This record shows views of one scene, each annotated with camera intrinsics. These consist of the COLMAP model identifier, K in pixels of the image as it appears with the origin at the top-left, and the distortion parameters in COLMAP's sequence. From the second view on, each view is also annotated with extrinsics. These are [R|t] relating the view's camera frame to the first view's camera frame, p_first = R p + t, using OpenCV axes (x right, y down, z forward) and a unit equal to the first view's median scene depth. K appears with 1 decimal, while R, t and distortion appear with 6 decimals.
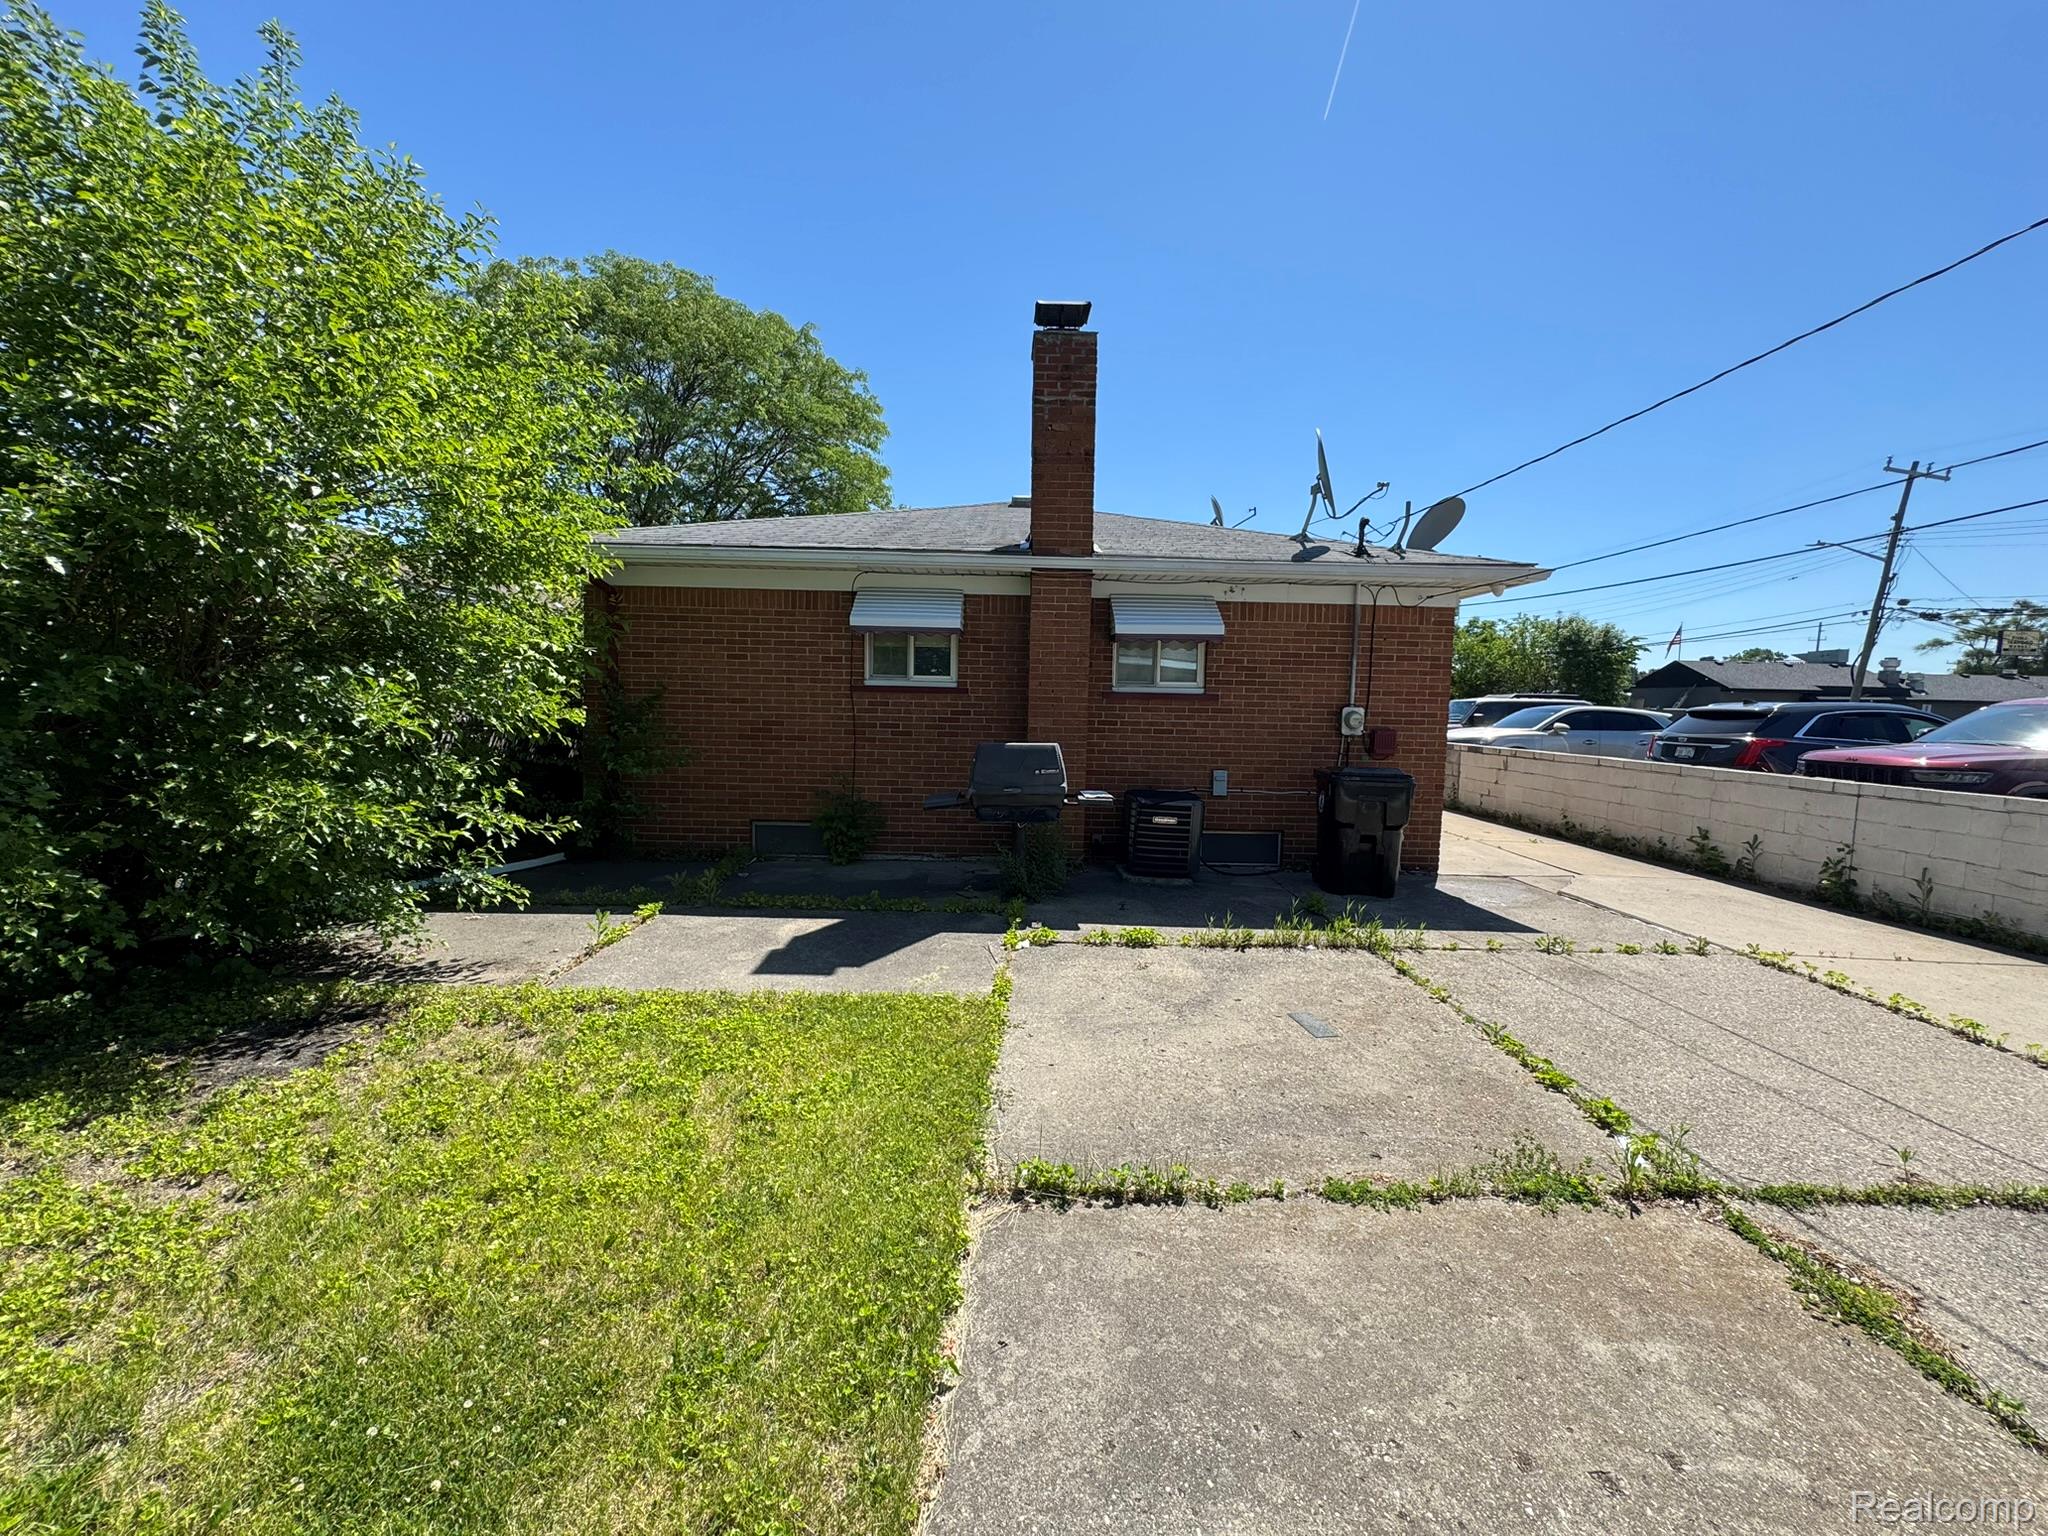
lens RADIAL K [[820.6, 0, 1022.7], [0, 820.6, 768.0], [0, 0, 1]] dist [-0.001927, 0.000004]
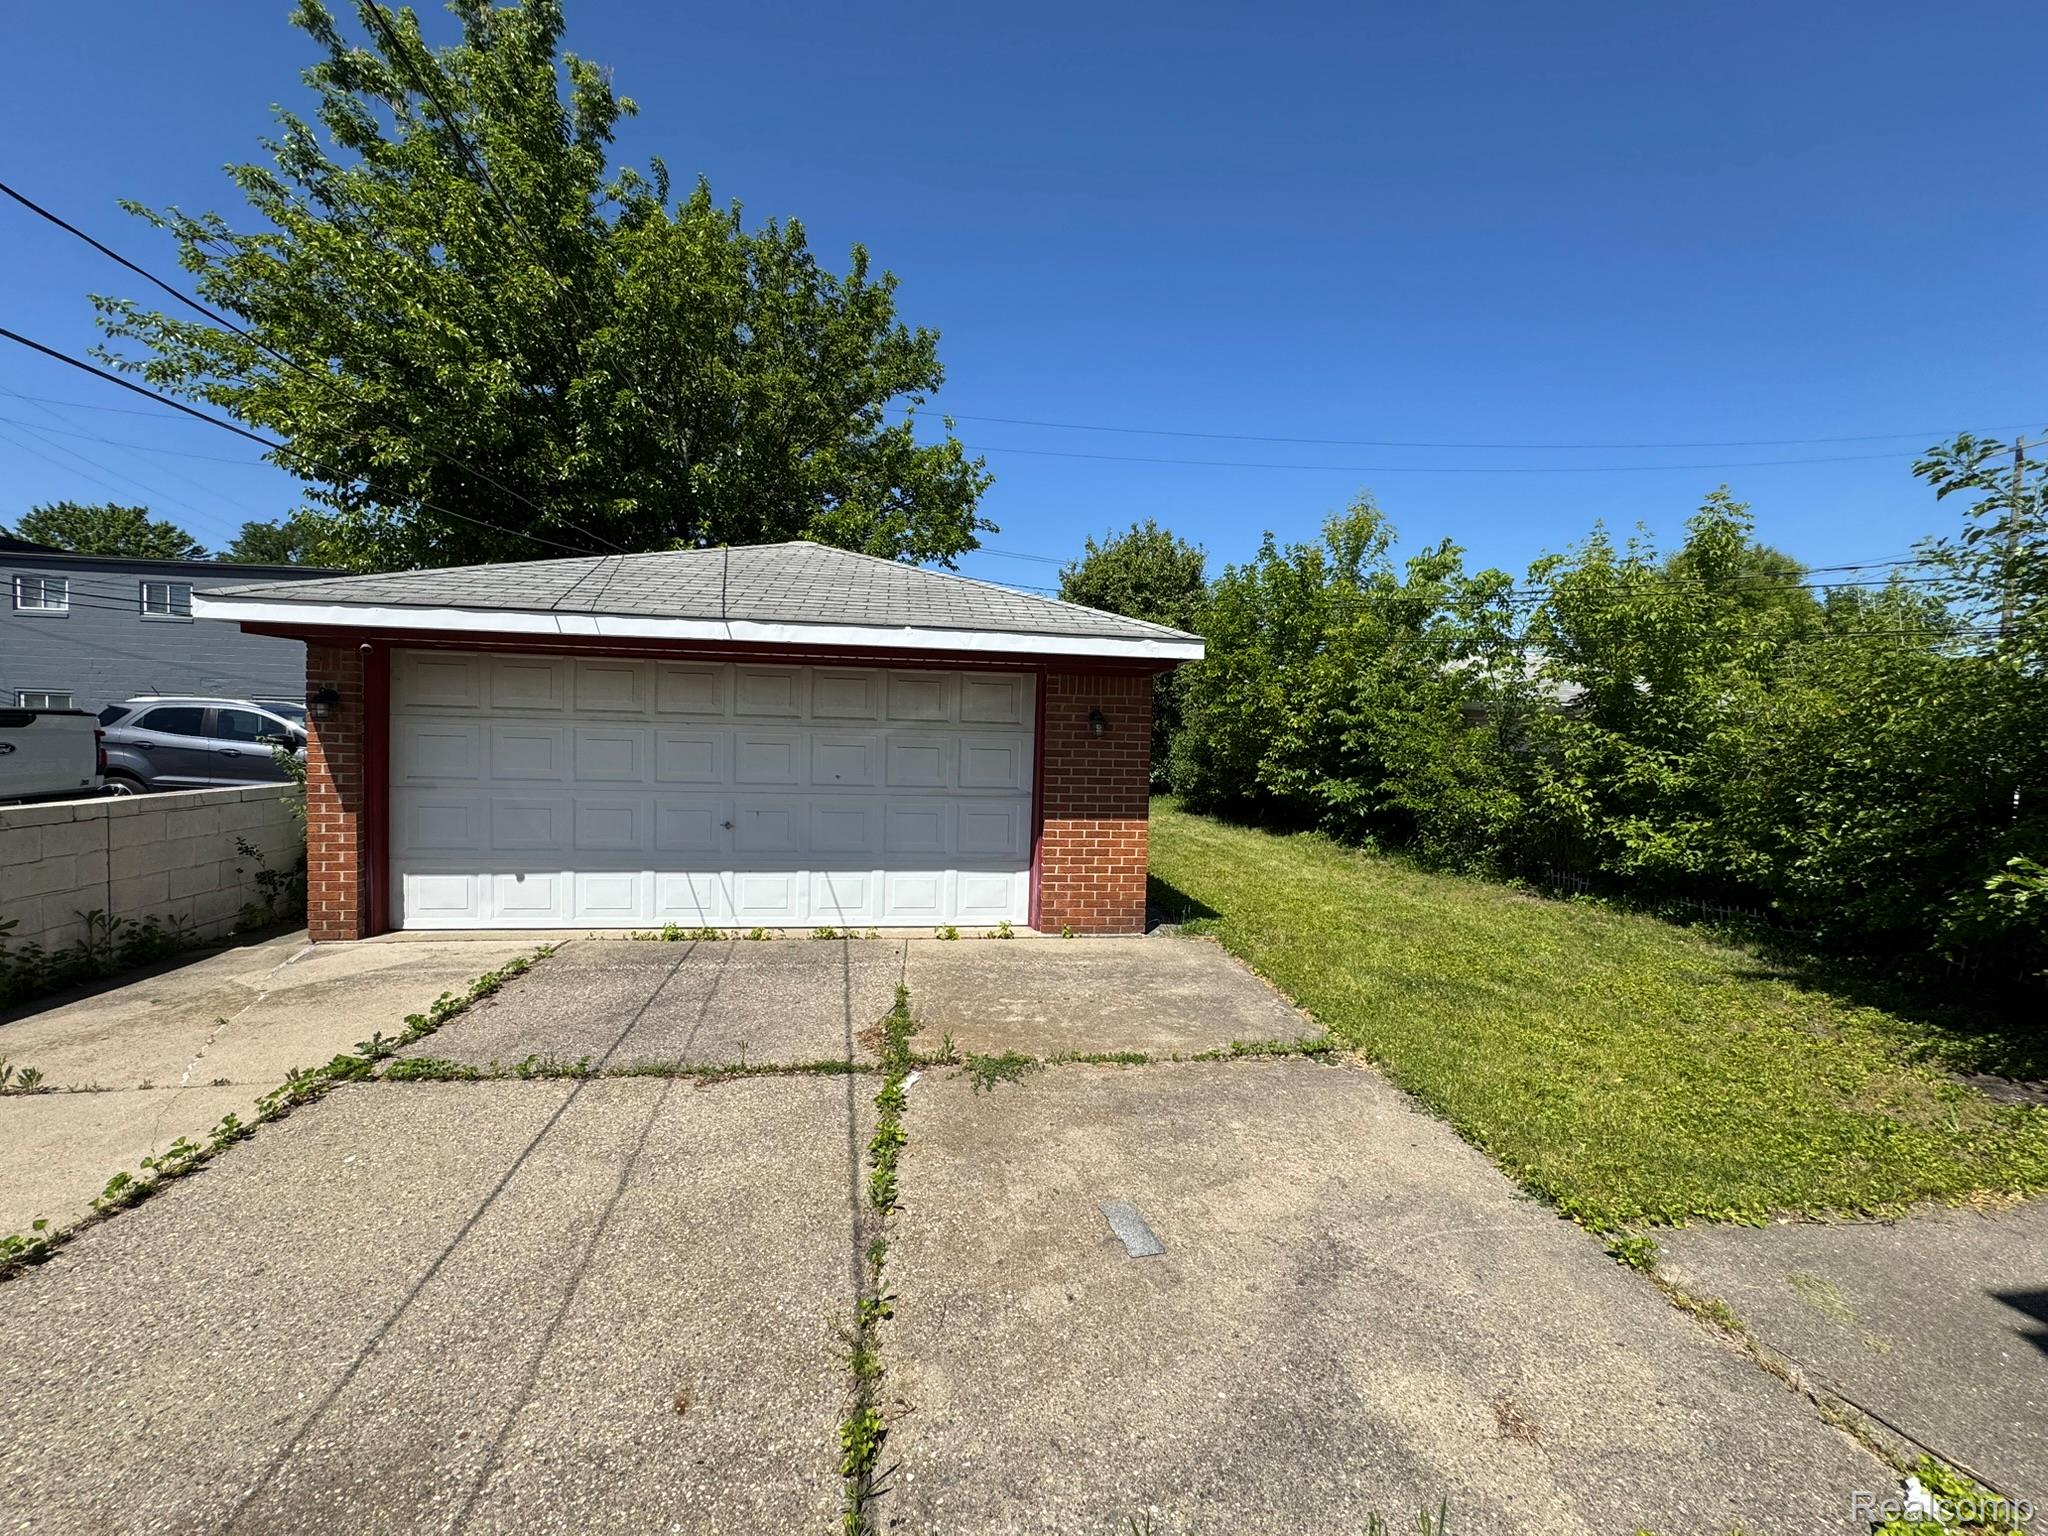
lens RADIAL K [[820.6, 0, 1022.7], [0, 820.6, 768.0], [0, 0, 1]] dist [-0.001927, 0.000004]
pose [[-0.991162, -0.037794, -0.127160, 0.280287], [-0.053663, 0.990858, 0.123777, -0.068312], [0.121320, 0.129507, -0.984129, 0.829627]]
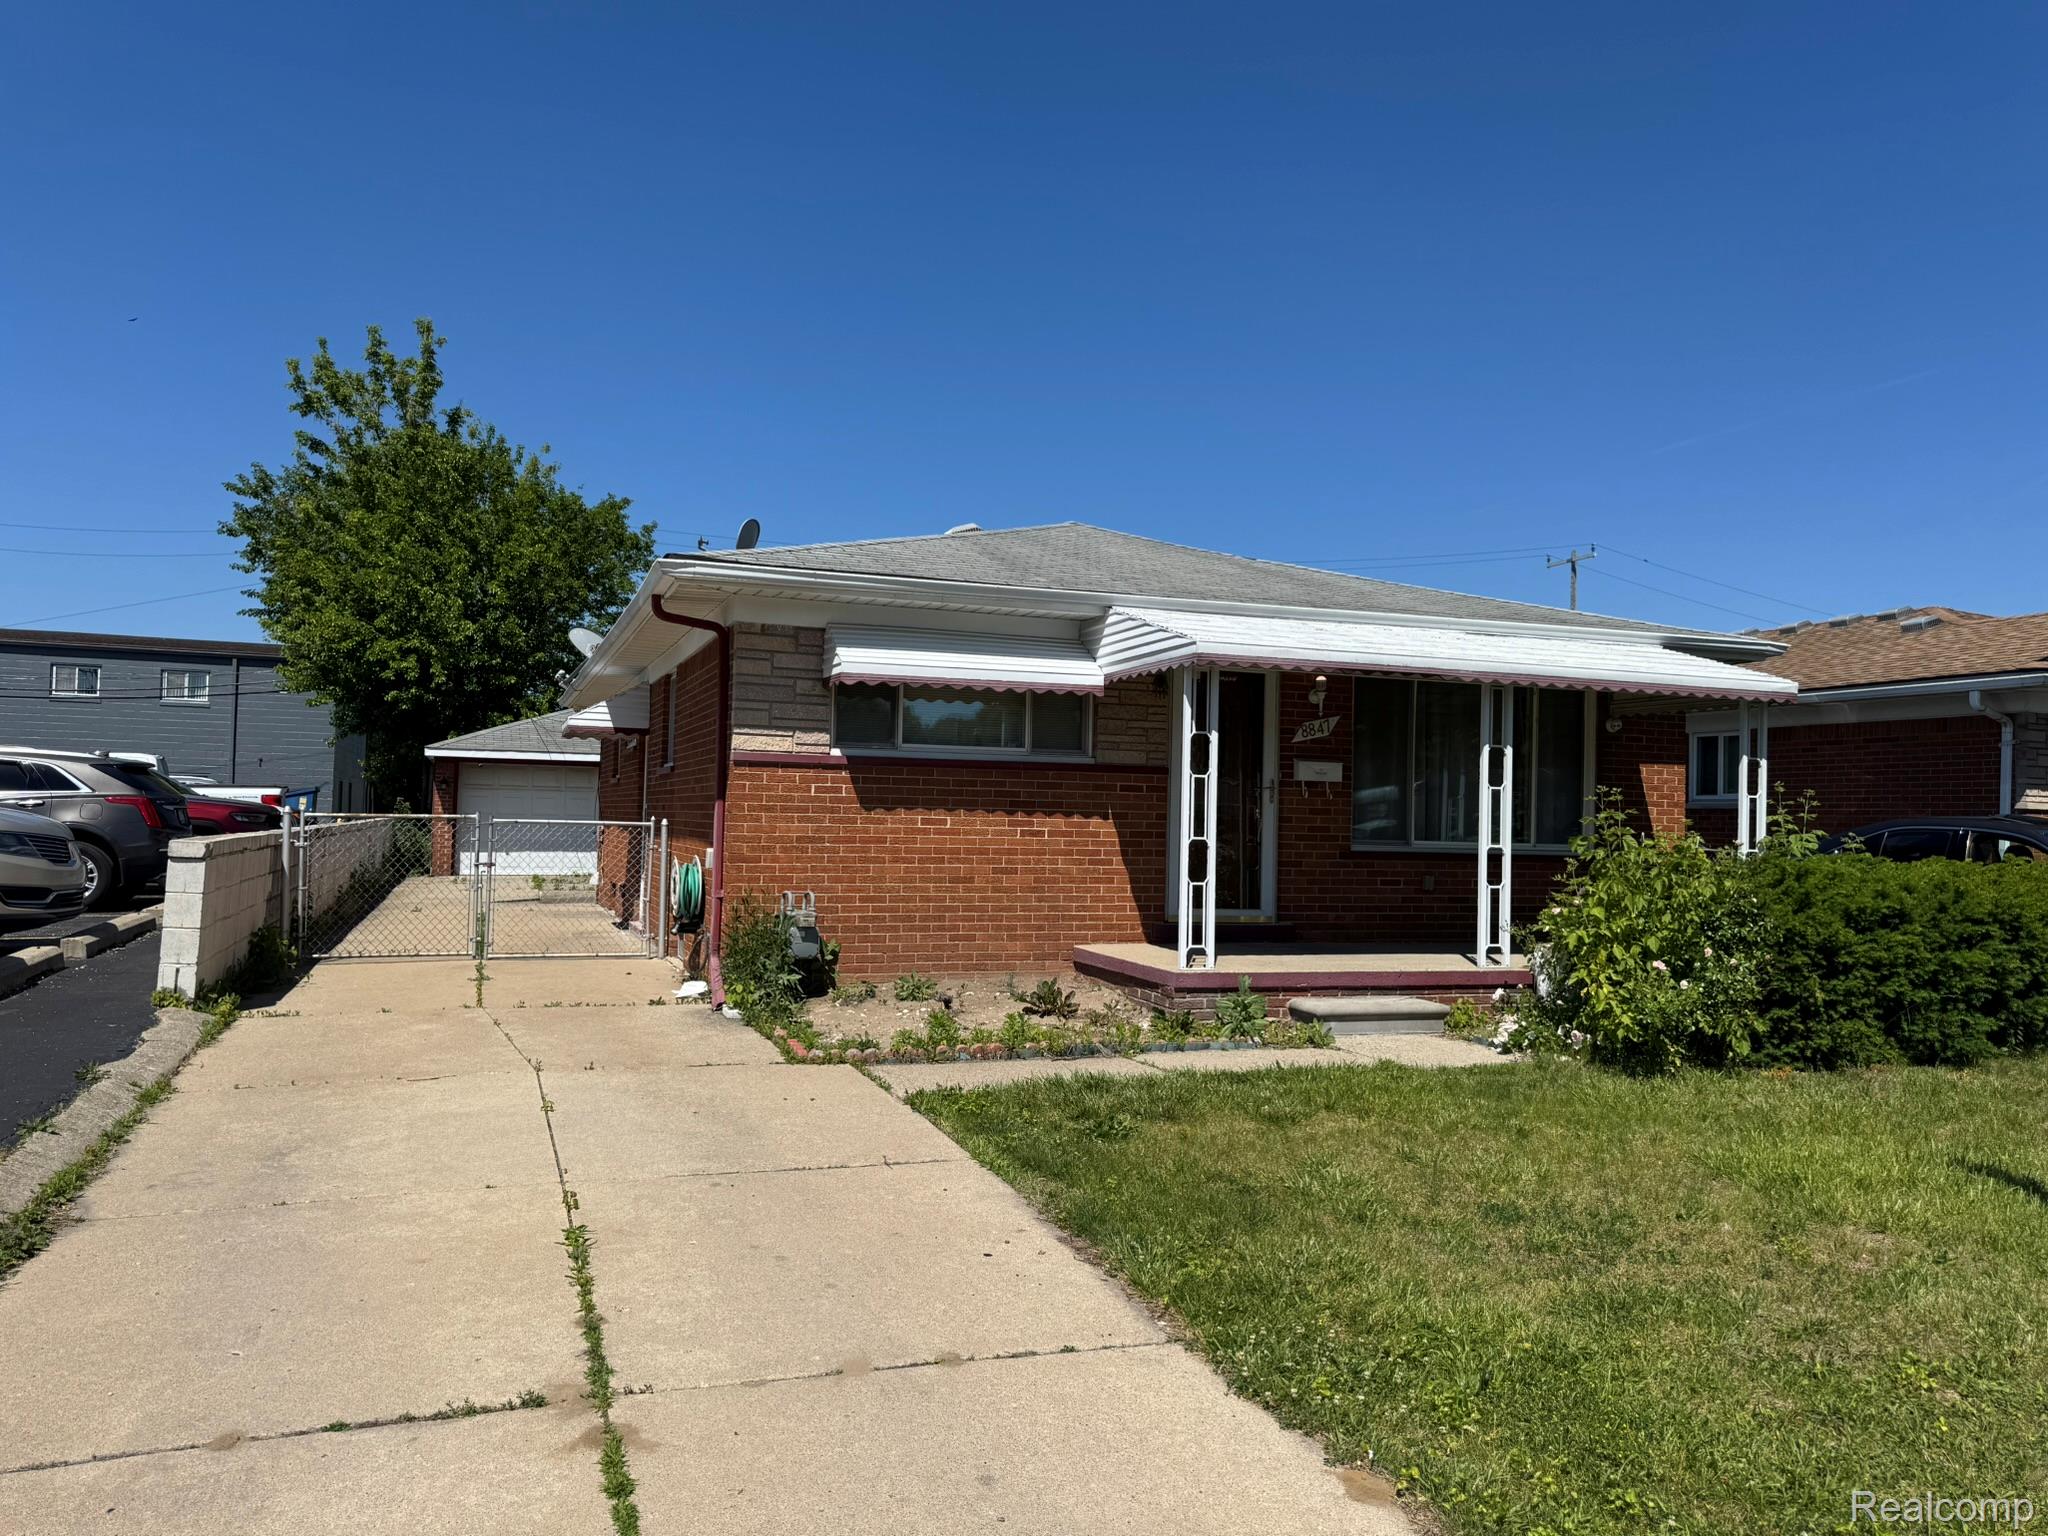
lens RADIAL K [[1447.1, 0, 1002.1], [0, 1447.1, 784.2], [0, 0, 1]] dist [0.103450, -0.137158]
pose [[-0.949123, -0.050887, -0.310766, 0.630387], [-0.071279, 0.995960, 0.054611, -0.281547], [0.306732, 0.073984, -0.948916, 3.691114]]
